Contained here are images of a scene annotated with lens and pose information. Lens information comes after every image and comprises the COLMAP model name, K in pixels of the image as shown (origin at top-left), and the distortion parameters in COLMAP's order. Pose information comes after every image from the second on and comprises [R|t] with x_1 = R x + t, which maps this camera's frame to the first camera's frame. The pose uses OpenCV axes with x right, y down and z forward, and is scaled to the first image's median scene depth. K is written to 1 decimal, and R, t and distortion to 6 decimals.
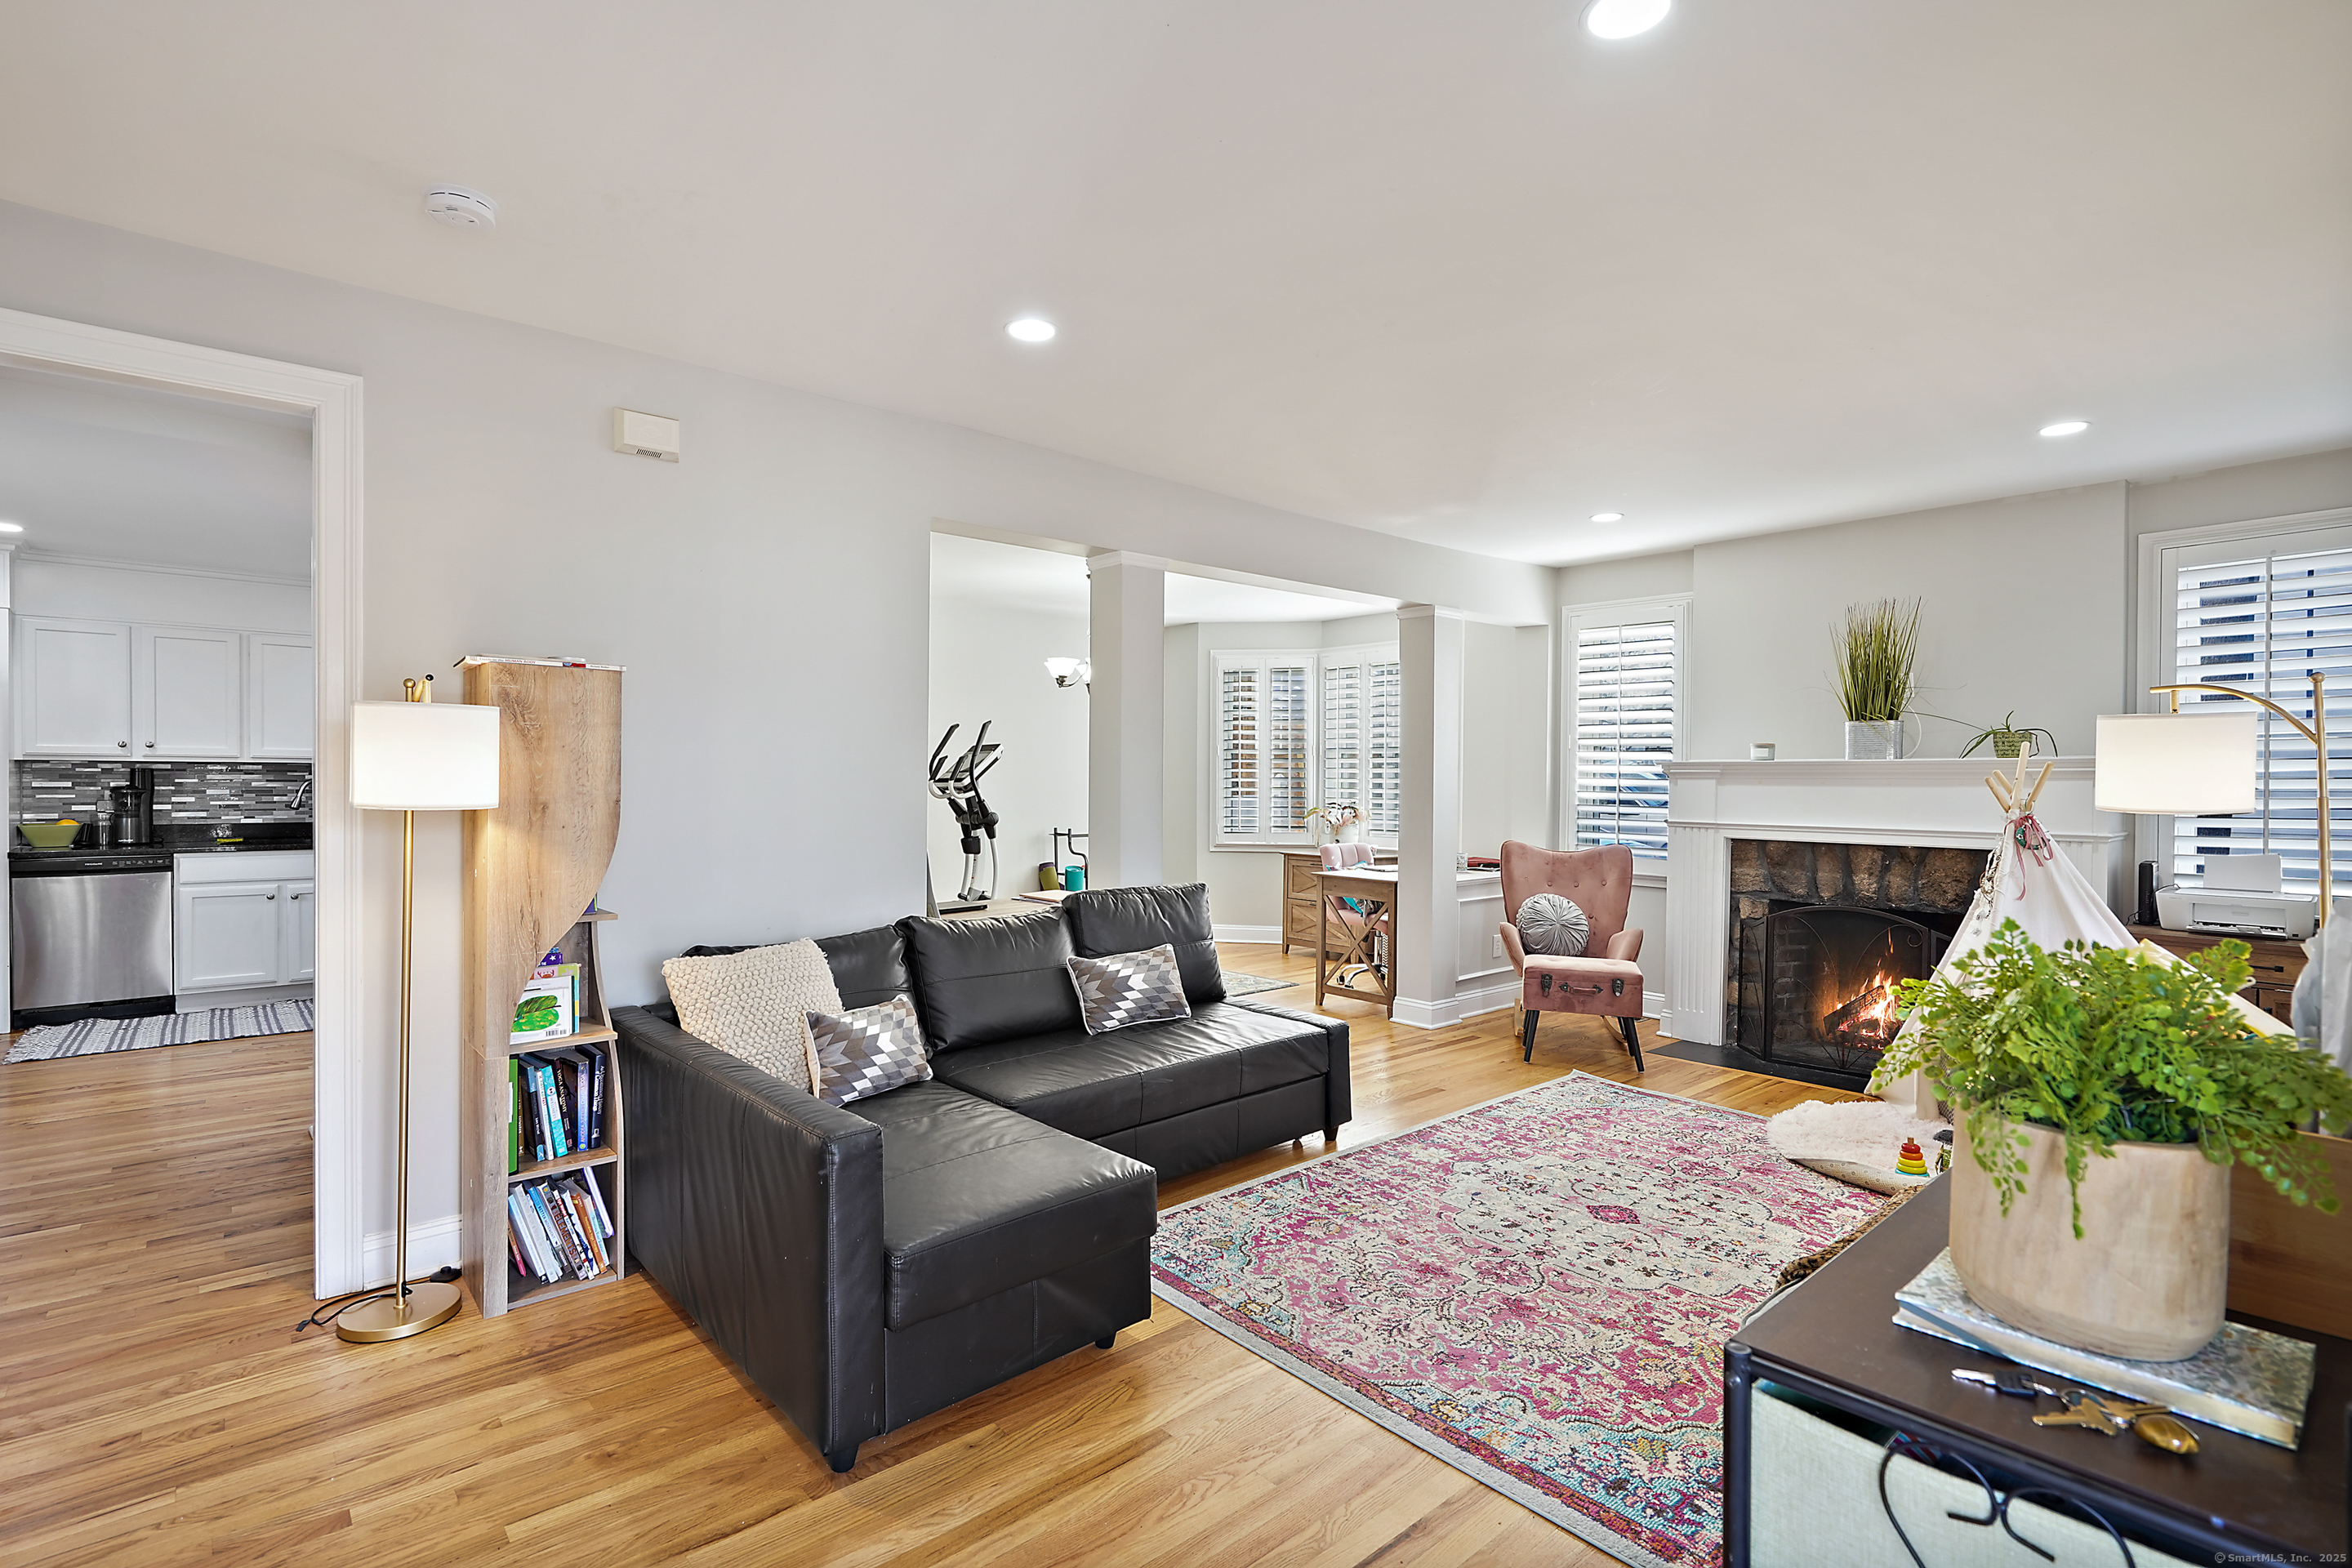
lens RADIAL K [[1095.7, 0, 1168.8], [0, 1095.7, 789.9], [0, 0, 1]] dist [-0.003479, 0.000687]
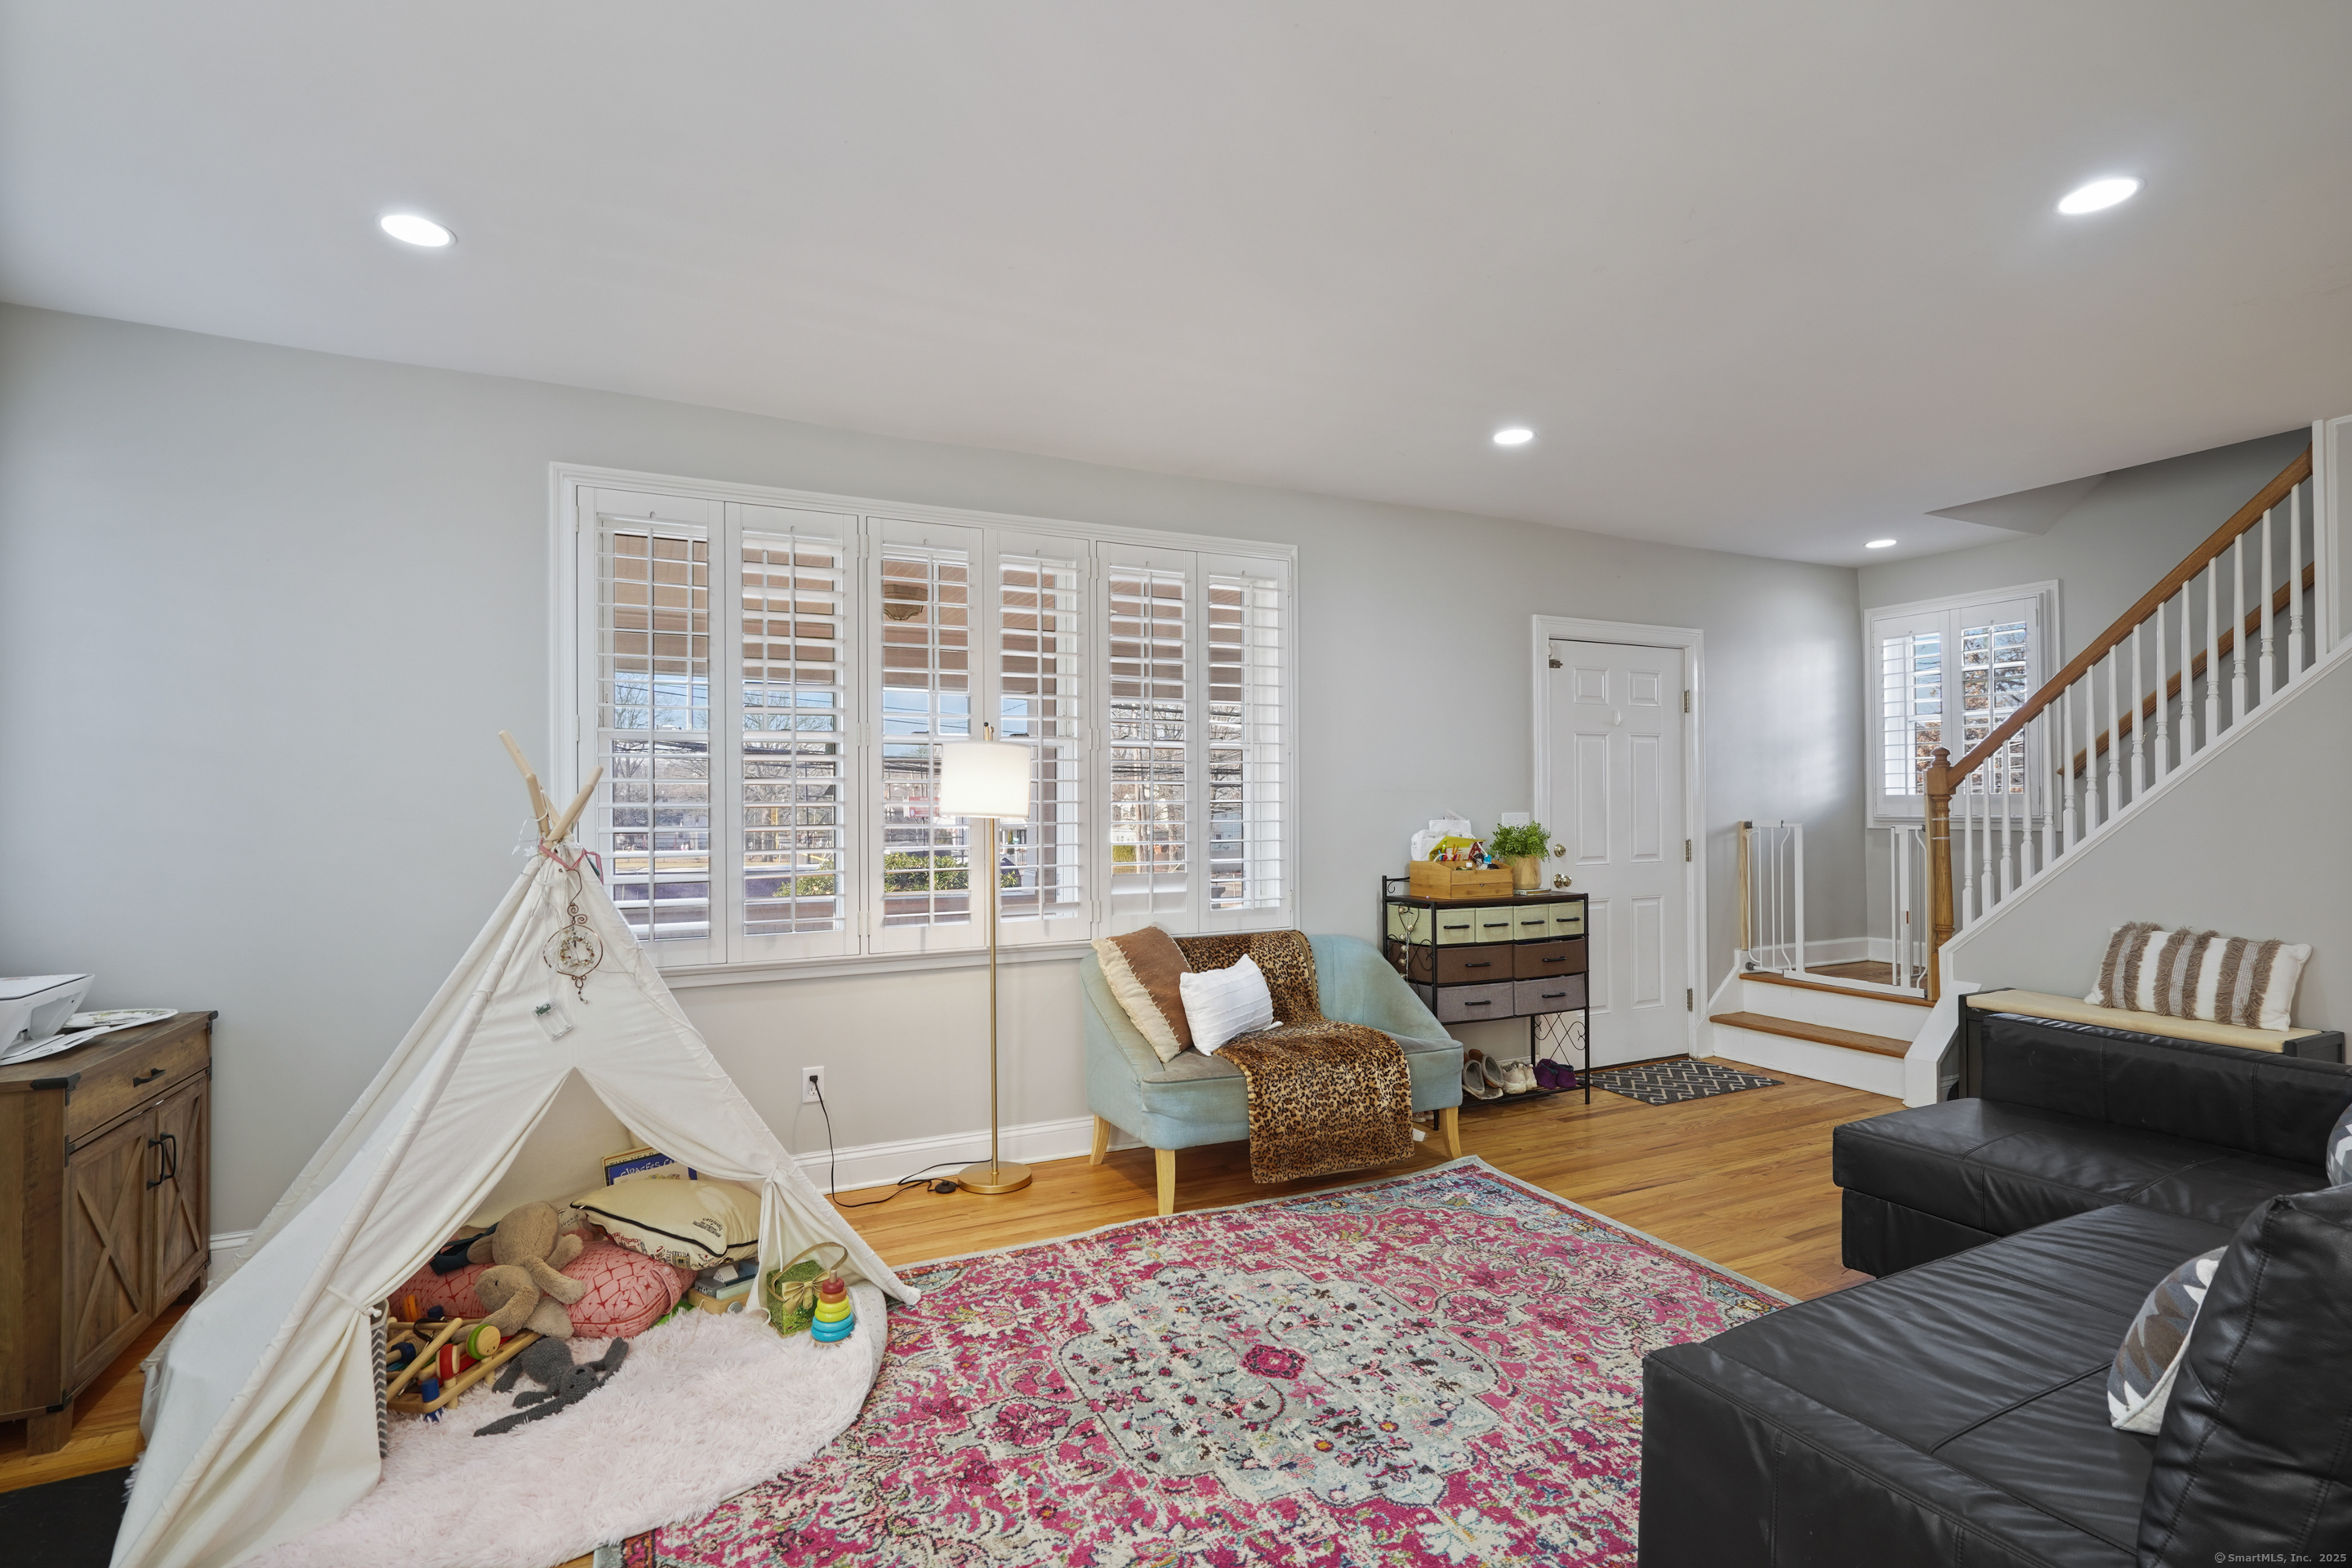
lens RADIAL K [[1095.7, 0, 1173.8], [0, 1095.7, 796.6], [0, 0, 1]] dist [-0.003479, 0.000687]
pose [[-0.966606, 0.004034, 0.256235, 0.286830], [0.003818, 0.999992, -0.001342, -0.002733], [-0.256238, -0.000318, -0.966614, 1.810262]]
